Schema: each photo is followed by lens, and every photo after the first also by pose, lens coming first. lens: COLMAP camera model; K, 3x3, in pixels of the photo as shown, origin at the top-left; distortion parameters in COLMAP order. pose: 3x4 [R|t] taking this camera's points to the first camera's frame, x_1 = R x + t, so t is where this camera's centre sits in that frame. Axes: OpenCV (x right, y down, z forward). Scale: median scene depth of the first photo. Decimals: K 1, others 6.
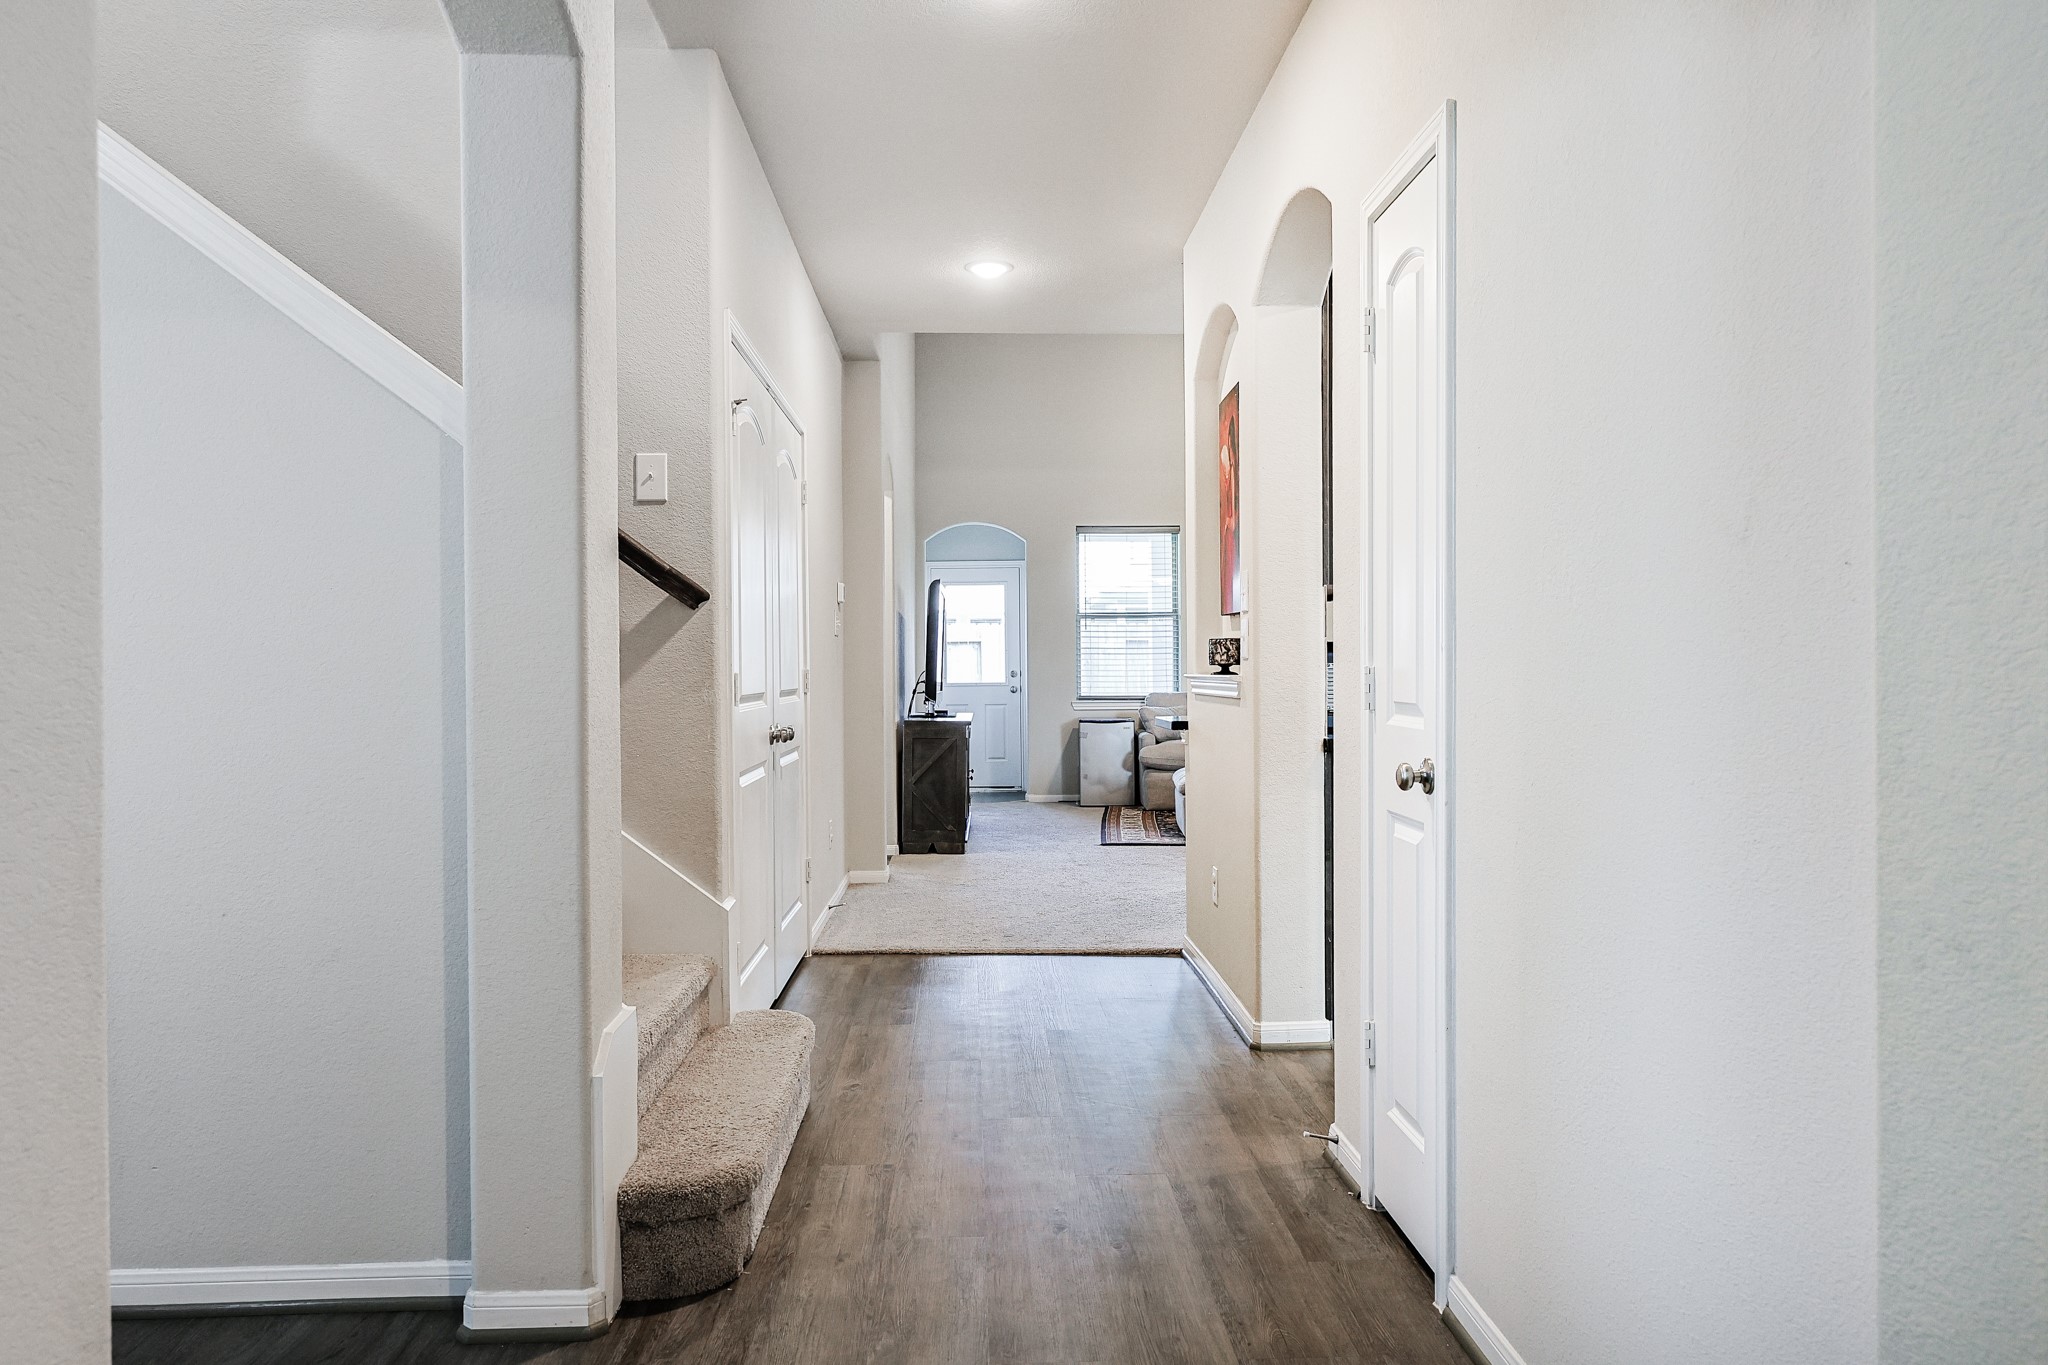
lens RADIAL K [[1314.2, 0, 1024.0], [0, 1314.2, 682.5], [0, 0, 1]] dist [-0.001029, 0.000405]
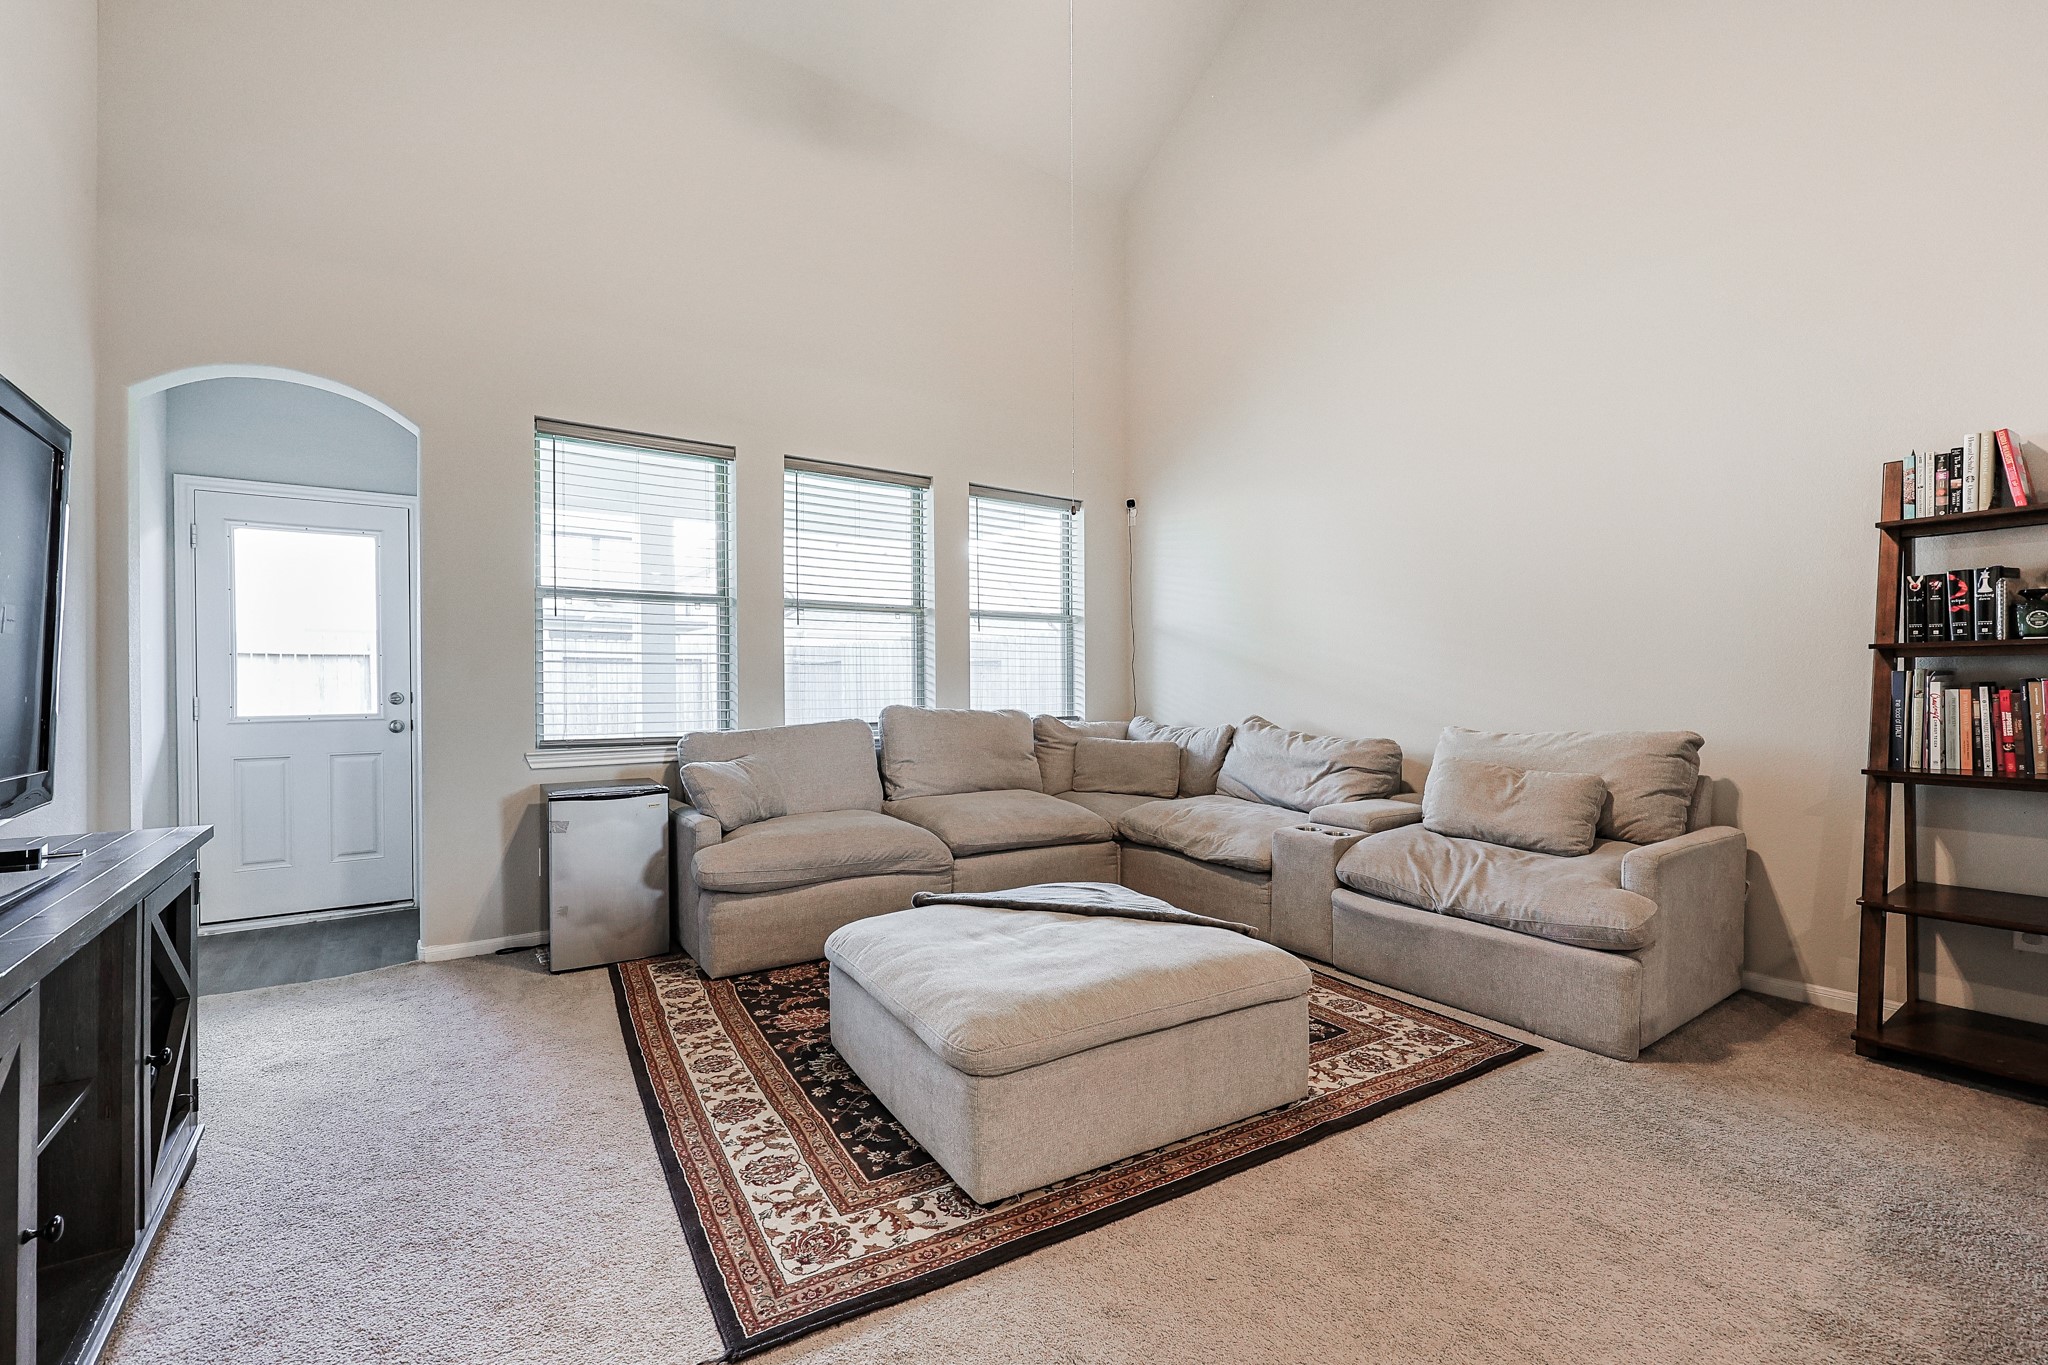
lens RADIAL K [[872.8, 0, 1021.9], [0, 872.8, 687.7], [0, 0, 1]] dist [-0.001645, 0.000399]
pose [[0.831996, 0.001224, 0.554780, 0.009594], [0.004679, 0.999947, -0.009222, -0.008157], [-0.554761, 0.010268, 0.831946, 0.684541]]
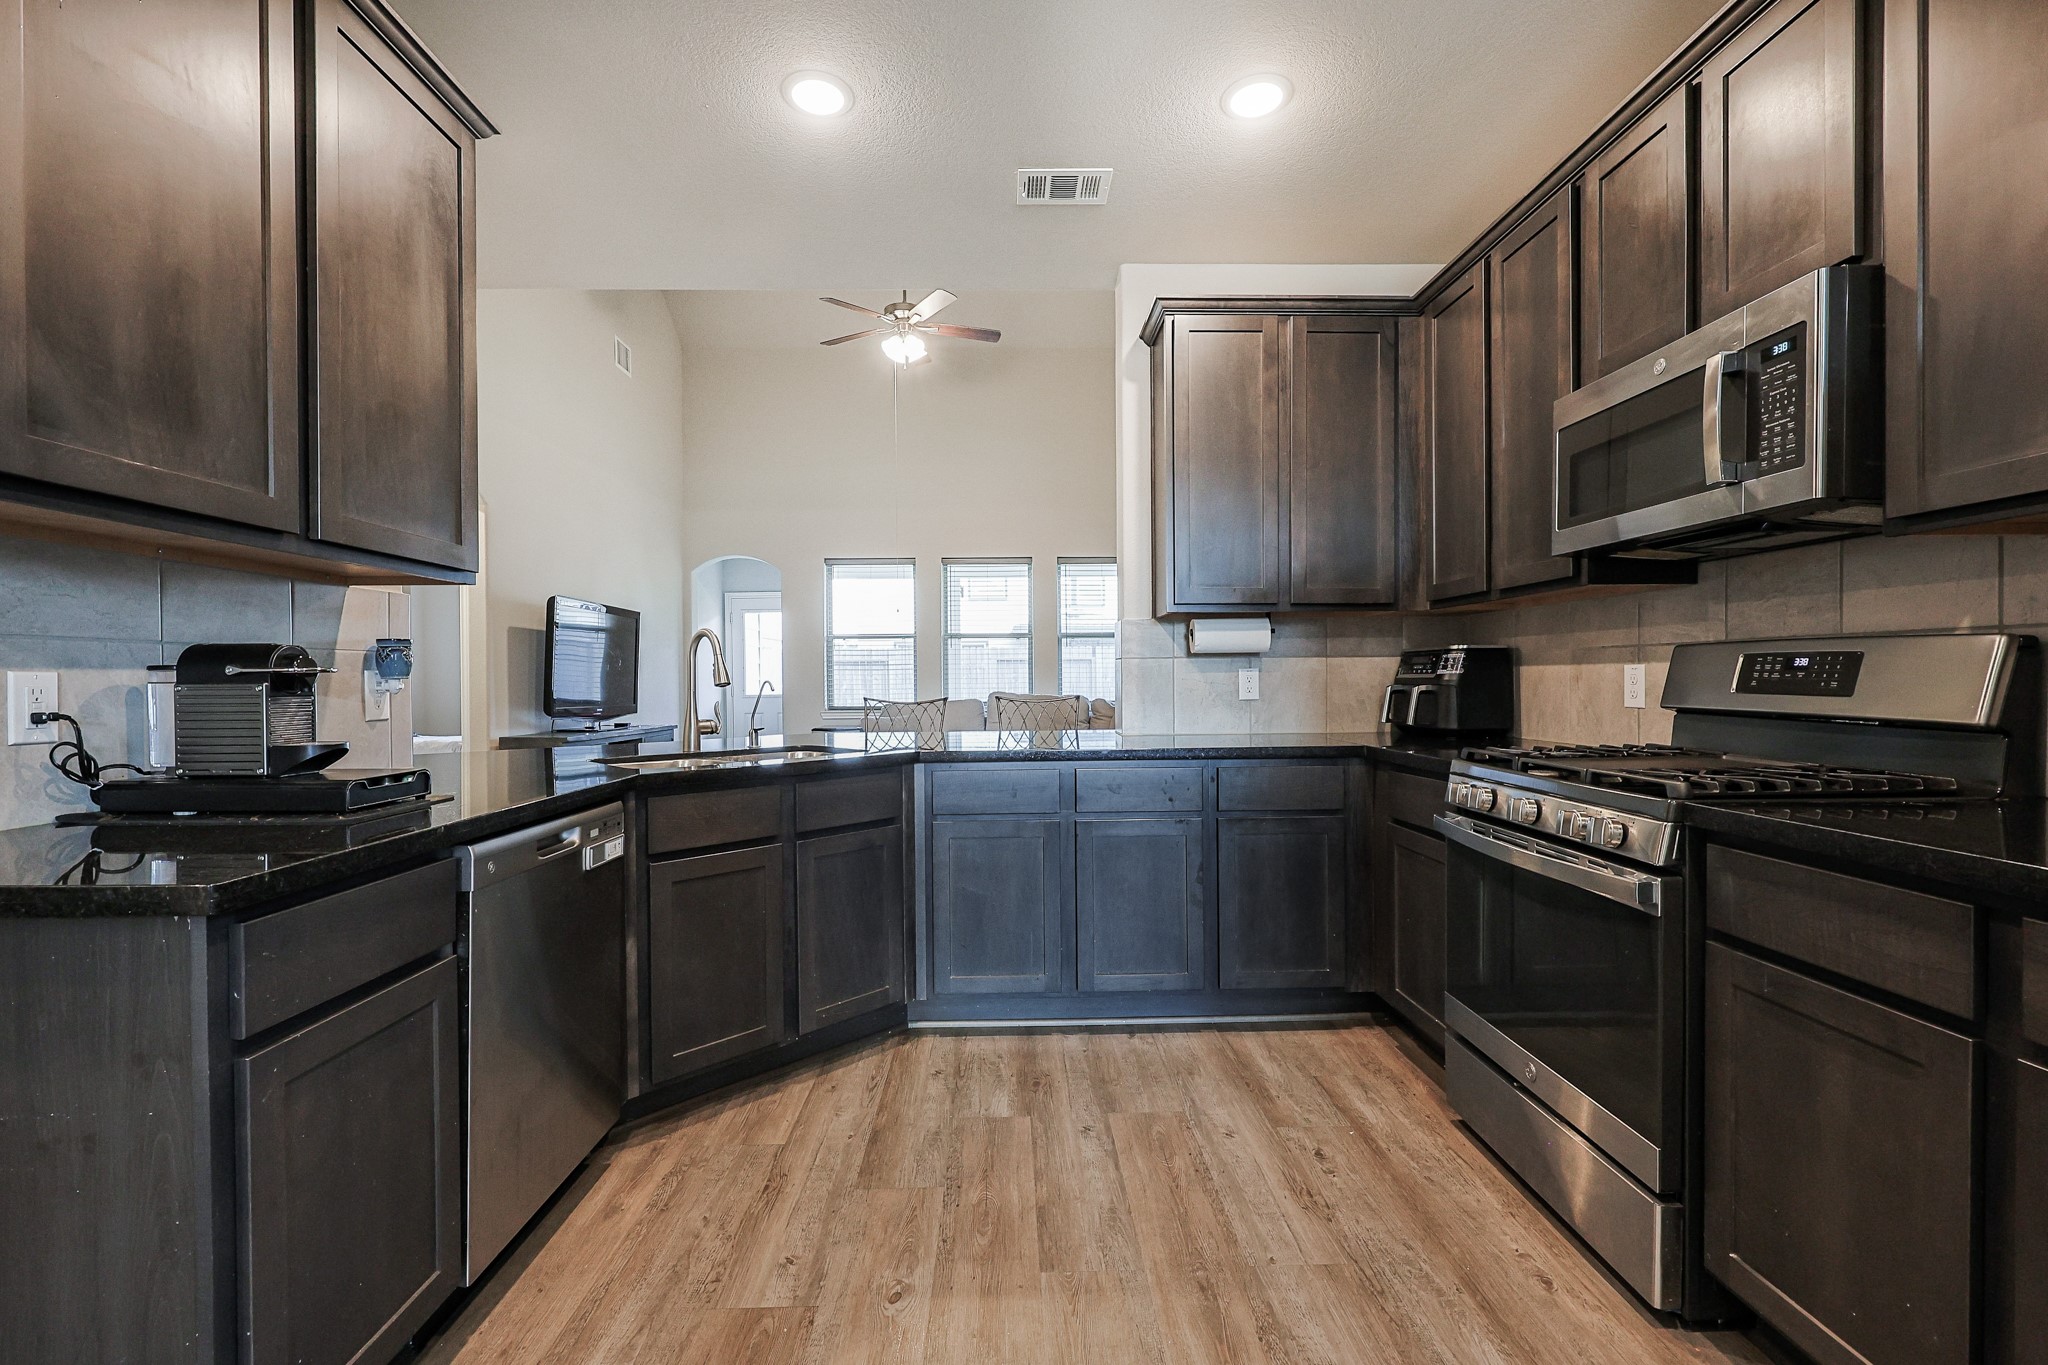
lens RADIAL K [[879.8, 0, 1024.8], [0, 879.8, 687.6], [0, 0, 1]] dist [-0.002123, 0.000435]
pose [[0.999838, -0.002052, -0.017868, 0.257016], [0.002057, 0.999998, 0.000255, -0.007581], [0.017868, -0.000292, 0.999840, 0.267504]]
